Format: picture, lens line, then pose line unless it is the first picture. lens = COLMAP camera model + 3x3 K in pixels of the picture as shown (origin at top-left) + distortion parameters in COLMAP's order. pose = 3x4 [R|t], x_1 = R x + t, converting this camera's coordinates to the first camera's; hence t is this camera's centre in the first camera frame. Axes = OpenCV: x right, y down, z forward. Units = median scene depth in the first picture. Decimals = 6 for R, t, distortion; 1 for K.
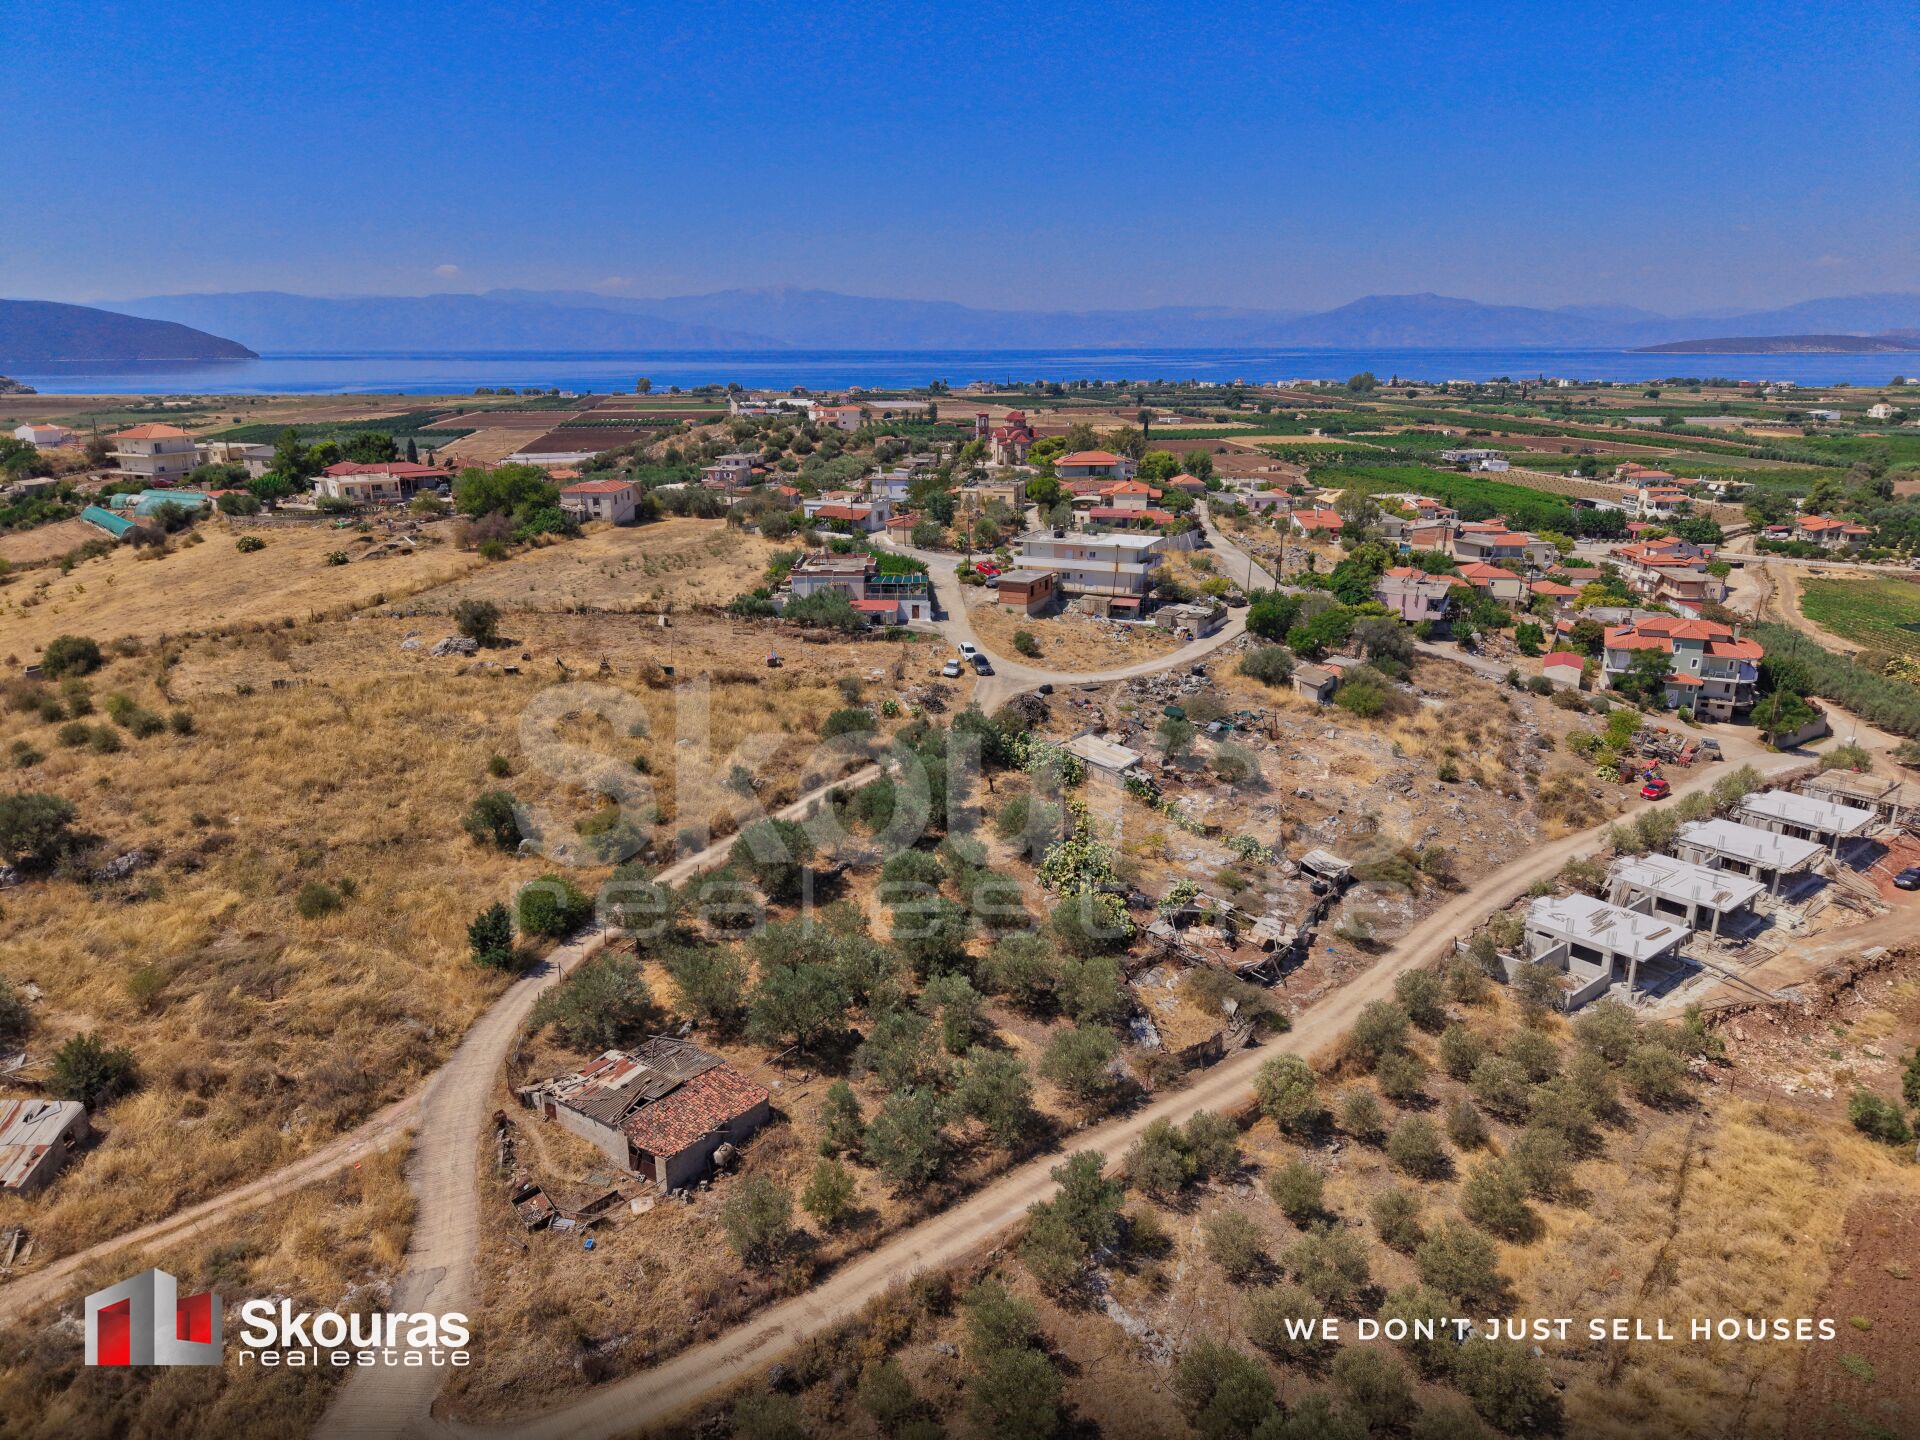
lens RADIAL K [[1280.1, 0, 963.1], [0, 1280.1, 735.8], [0, 0, 1]] dist [0.031958, -0.034461]
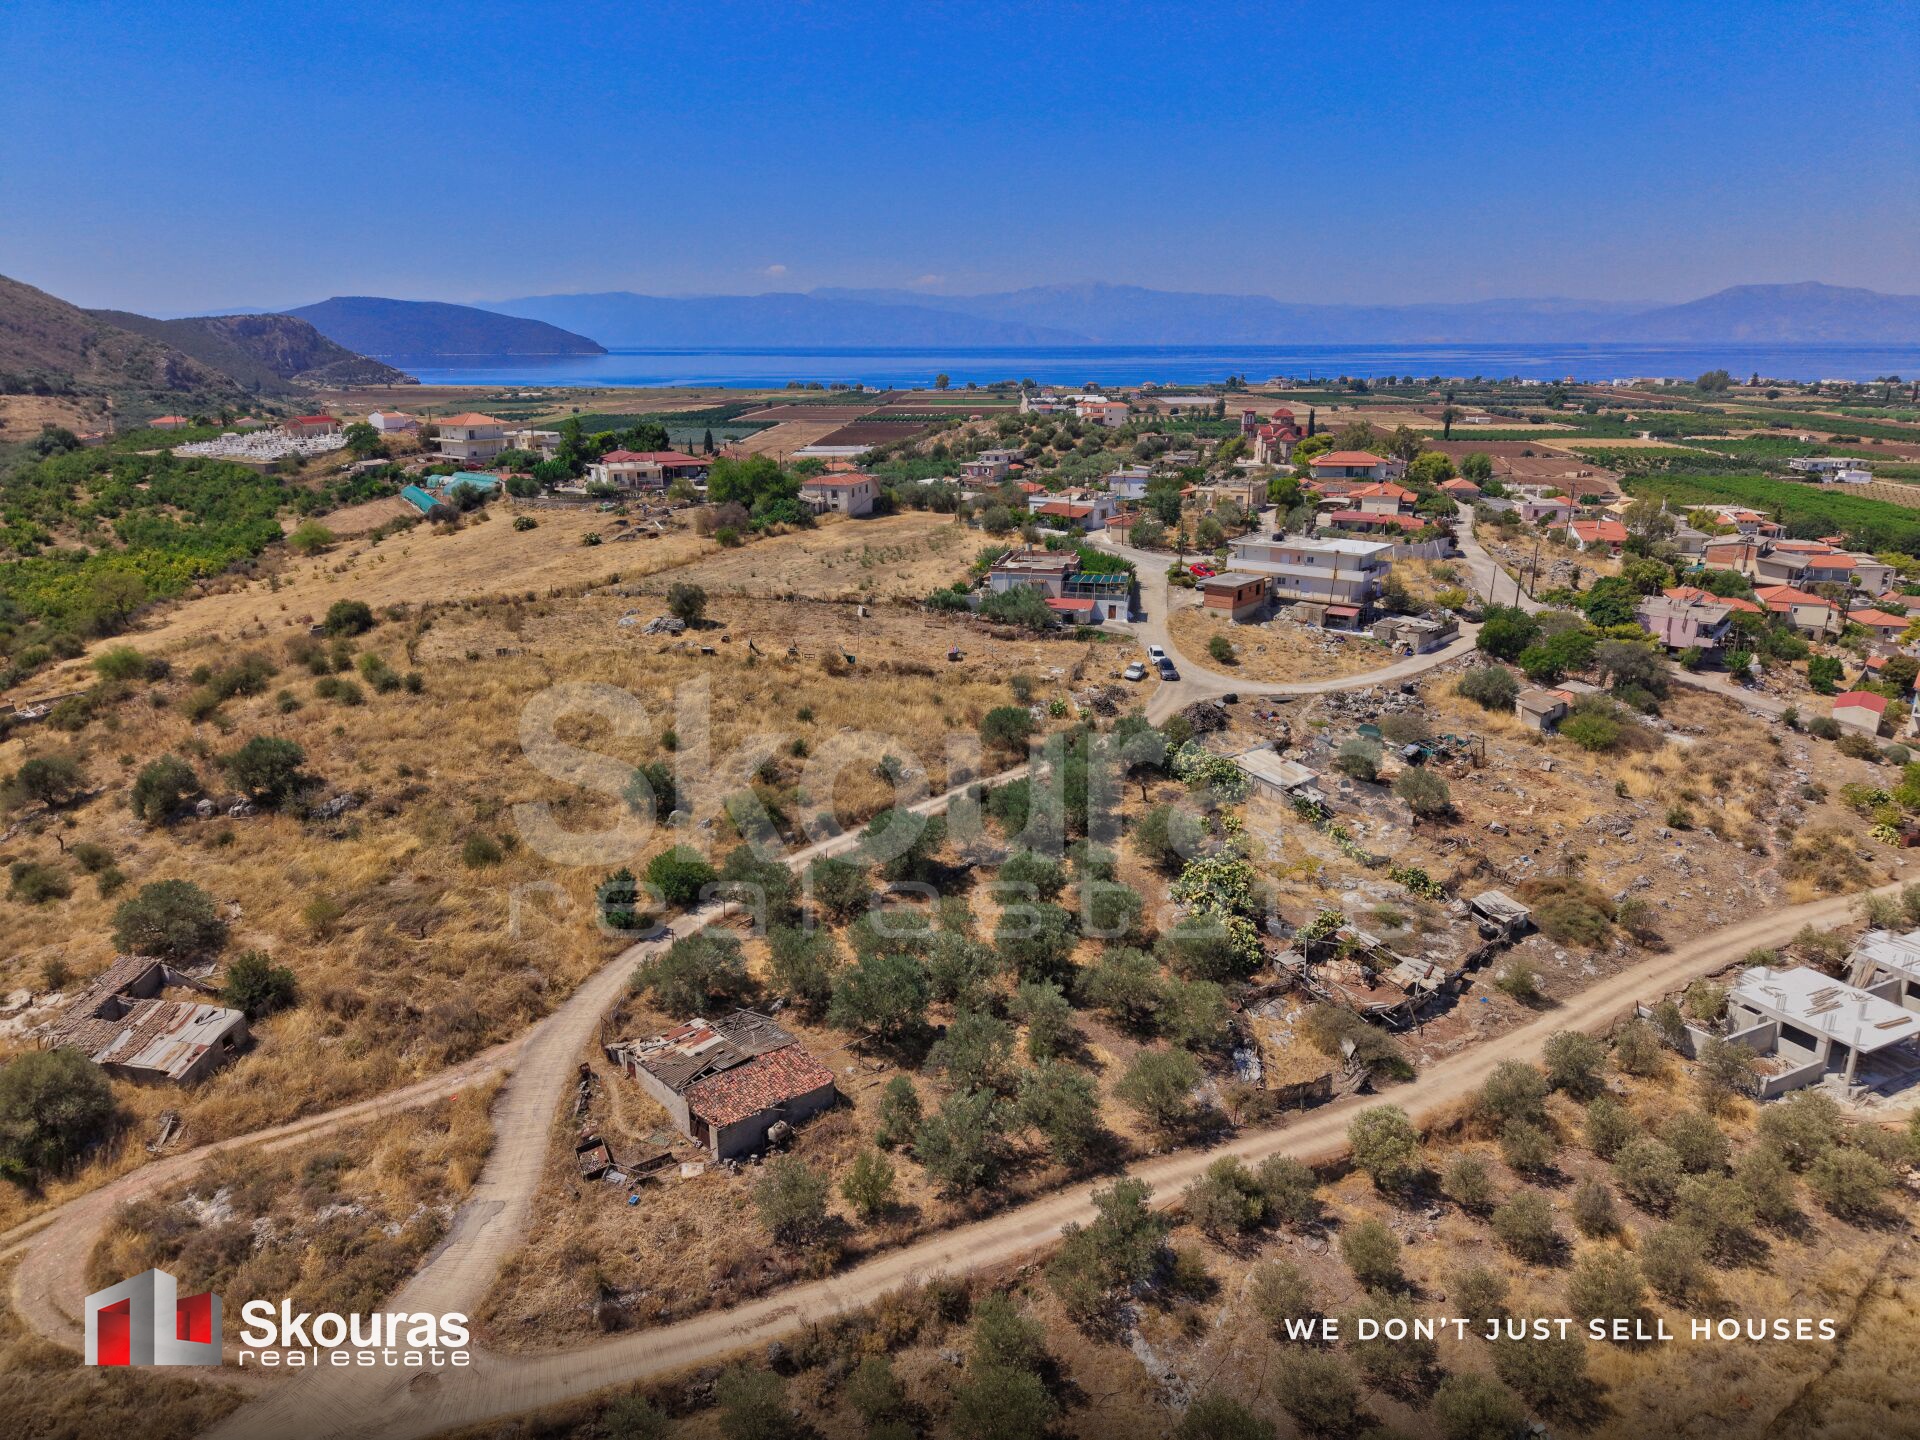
lens RADIAL K [[1280.1, 0, 961.9], [0, 1280.1, 742.8], [0, 0, 1]] dist [0.031958, -0.034461]
pose [[0.974313, 0.067036, -0.214991, 0.064283], [-0.065301, 0.997750, 0.015169, -0.003866], [0.215524, -0.000740, 0.976498, 0.012415]]
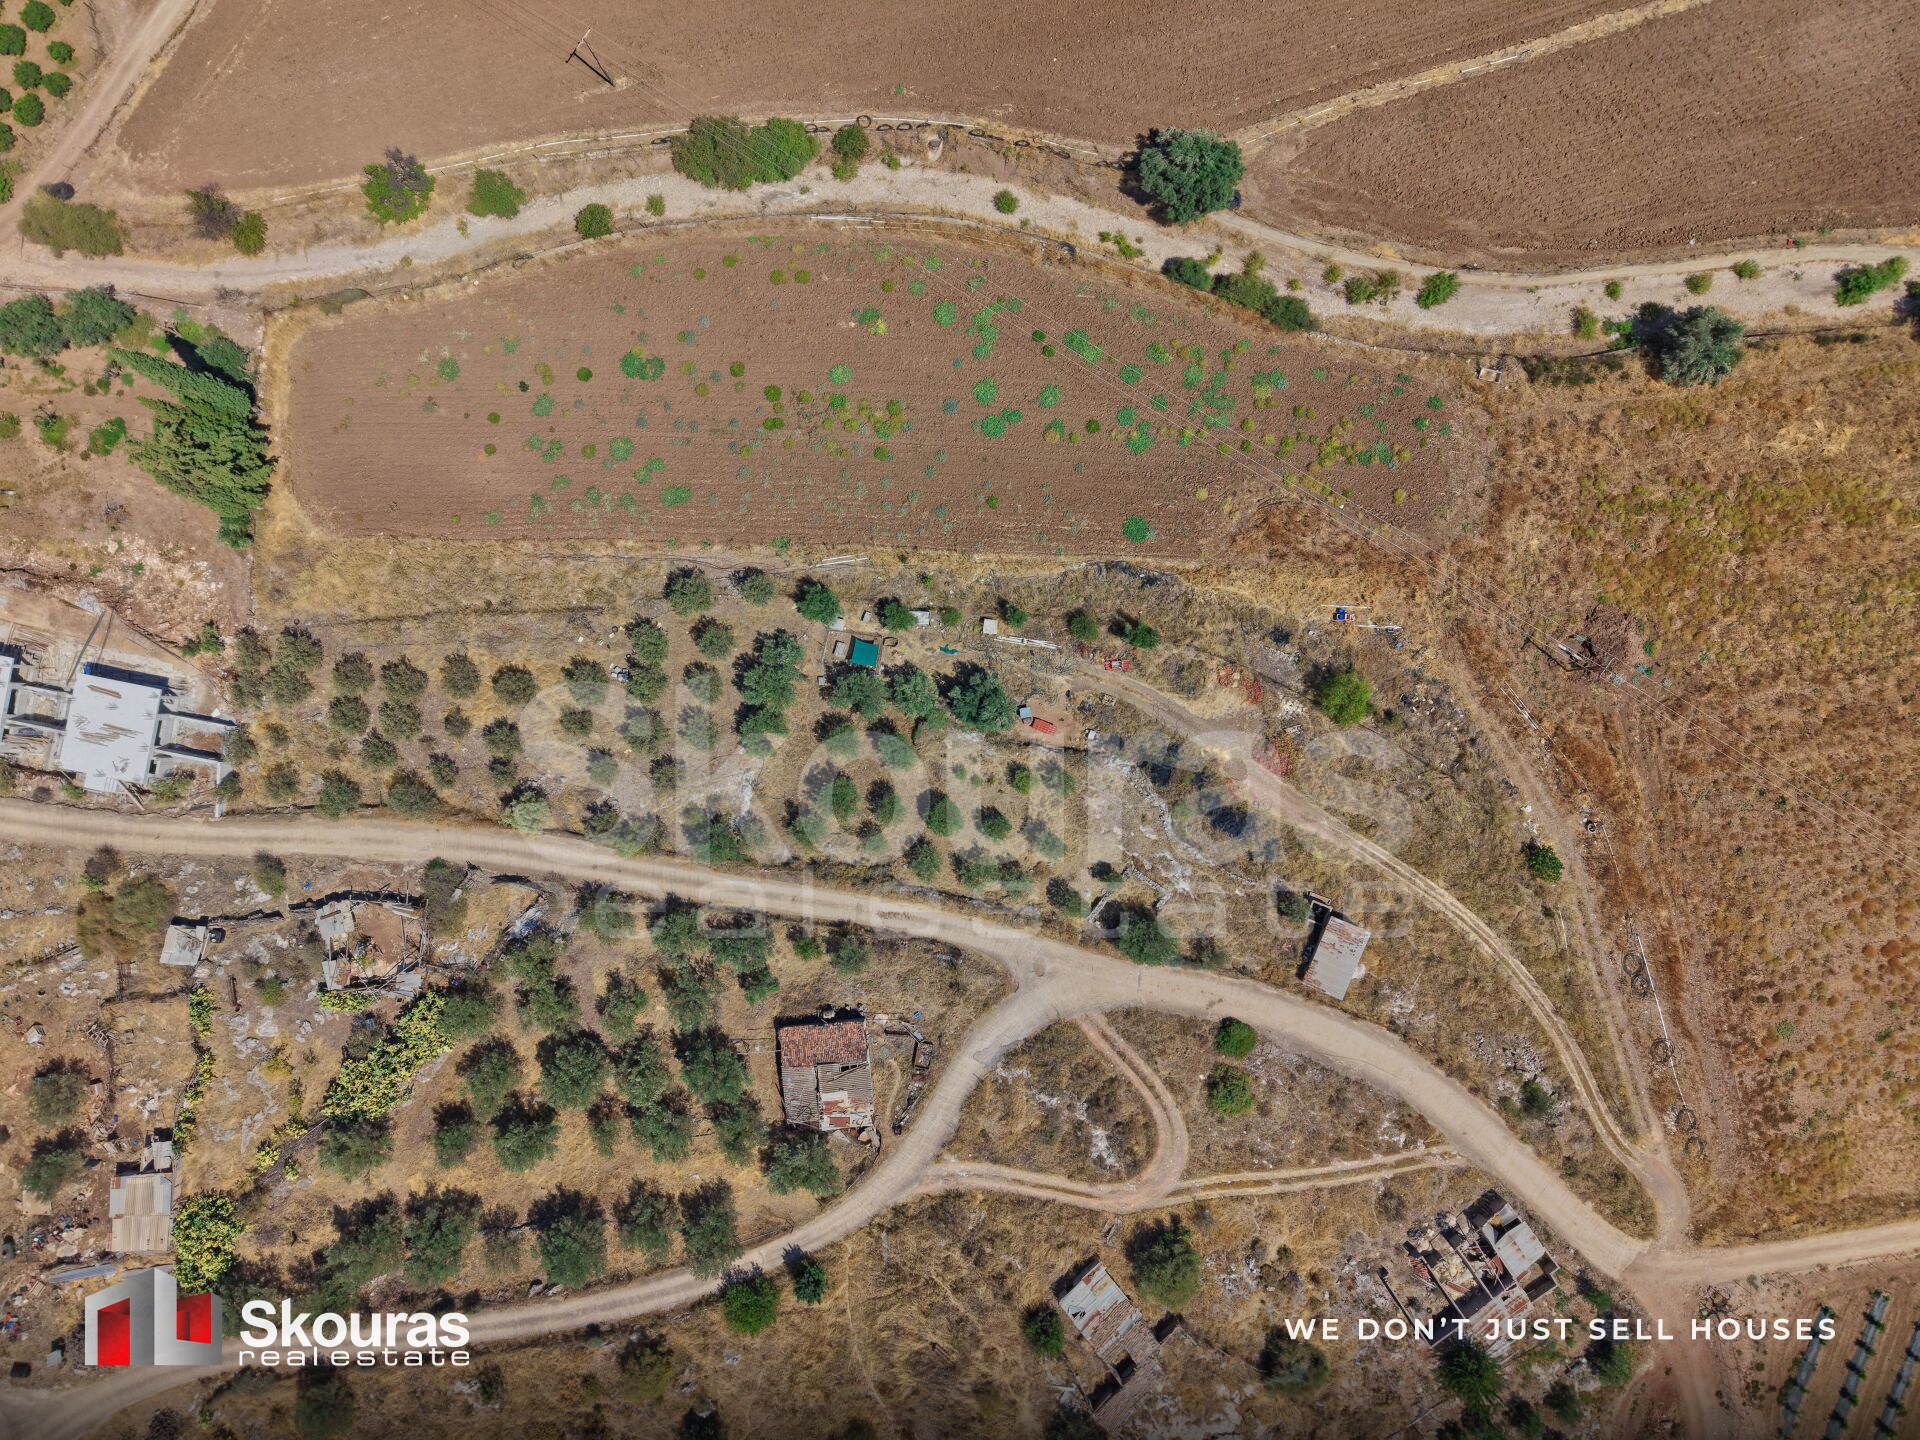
lens RADIAL K [[1280.1, 0, 965.1], [0, 1280.1, 723.7], [0, 0, 1]] dist [0.031958, -0.034461]
pose [[-0.635707, -0.771883, 0.008530, -0.005350], [0.234155, -0.182292, 0.954956, -0.507328], [-0.735560, 0.609069, 0.296625, 0.040685]]
